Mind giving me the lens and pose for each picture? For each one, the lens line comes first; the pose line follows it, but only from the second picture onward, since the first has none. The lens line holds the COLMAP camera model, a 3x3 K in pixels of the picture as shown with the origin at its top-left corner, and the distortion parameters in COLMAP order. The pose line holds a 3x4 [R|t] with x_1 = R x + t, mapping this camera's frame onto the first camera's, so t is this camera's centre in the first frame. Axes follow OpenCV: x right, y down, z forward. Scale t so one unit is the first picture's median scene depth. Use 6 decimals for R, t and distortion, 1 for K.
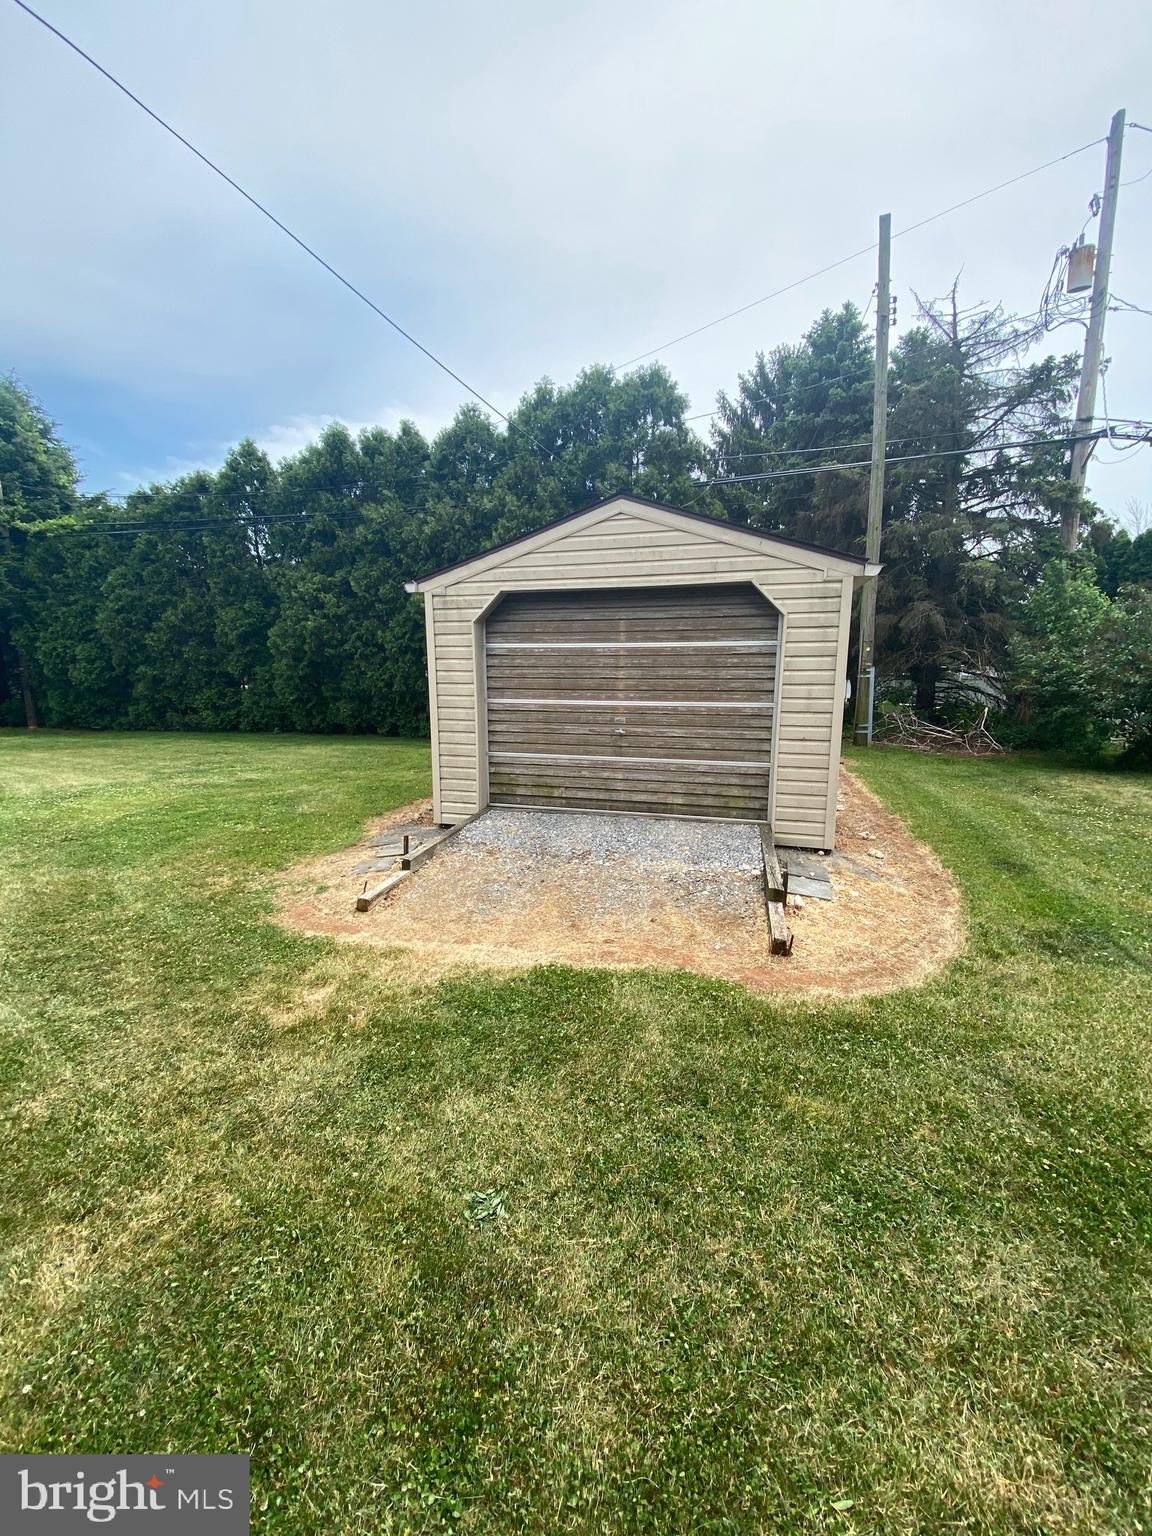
lens RADIAL K [[615.4, 0, 574.3], [0, 615.4, 767.5], [0, 0, 1]] dist [-0.011503, -0.000821]
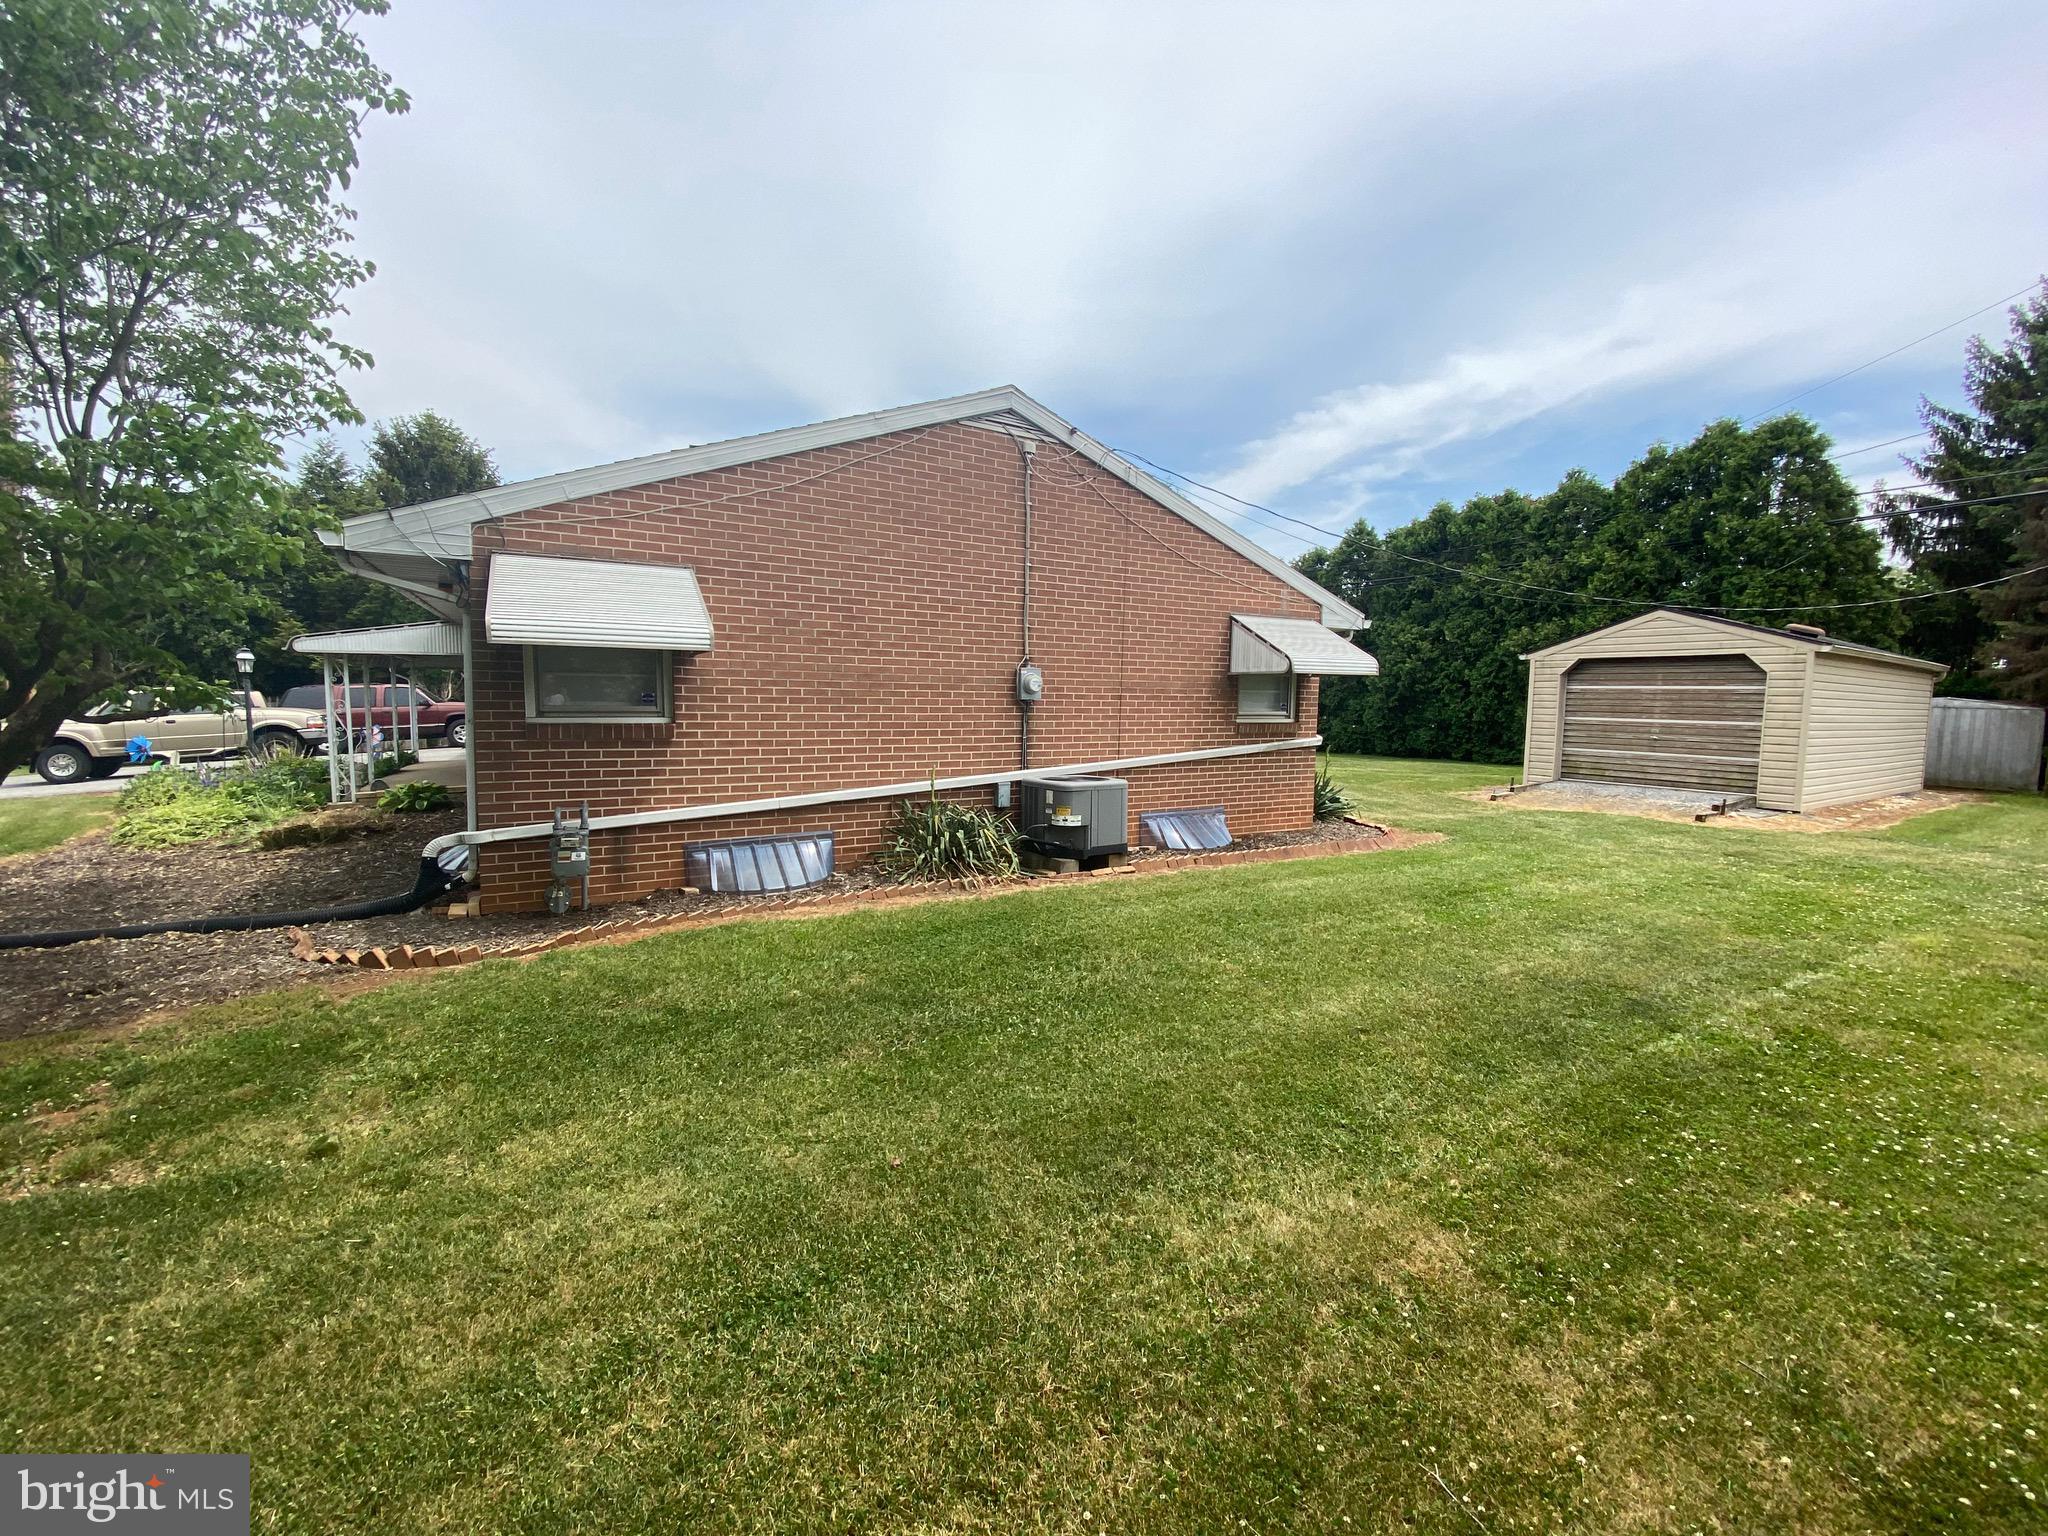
lens RADIAL K [[820.6, 0, 1007.9], [0, 820.6, 776.6], [0, 0, 1]] dist [-0.011503, -0.000821]
pose [[0.732777, 0.073541, -0.676484, 0.128476], [-0.122353, 0.992180, -0.024673, 0.140493], [0.669379, 0.100849, 0.736044, -0.804602]]
